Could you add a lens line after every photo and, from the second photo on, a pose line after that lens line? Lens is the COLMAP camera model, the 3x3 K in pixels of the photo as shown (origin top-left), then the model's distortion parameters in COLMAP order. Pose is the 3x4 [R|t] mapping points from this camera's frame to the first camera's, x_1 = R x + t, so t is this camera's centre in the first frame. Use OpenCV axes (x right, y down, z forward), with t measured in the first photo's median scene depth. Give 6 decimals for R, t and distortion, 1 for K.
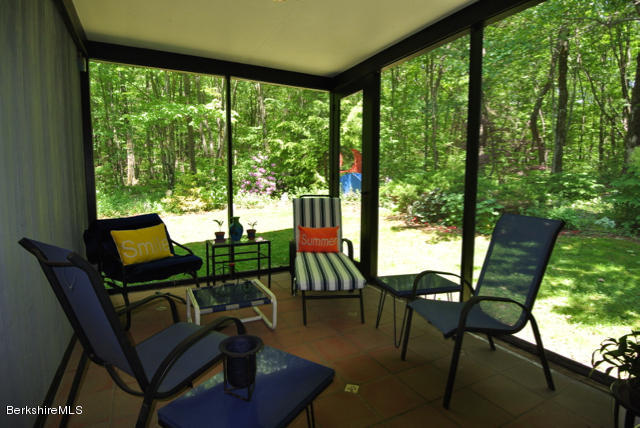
lens RADIAL K [[334.3, 0, 320.9], [0, 334.3, 216.1], [0, 0, 1]] dist [-0.013473, -0.016608]
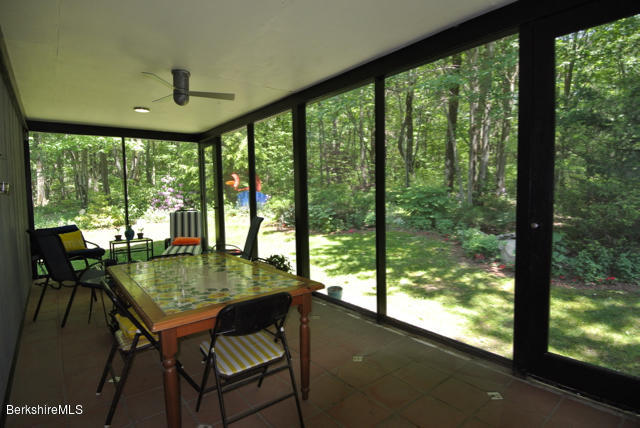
lens RADIAL K [[334.3, 0, 319.5], [0, 334.3, 210.5], [0, 0, 1]] dist [-0.013473, -0.016608]
pose [[0.980059, -0.032432, 0.196040, 0.123368], [0.043191, 0.997772, -0.050857, 0.019112], [-0.193954, 0.058310, 0.979276, -0.276577]]
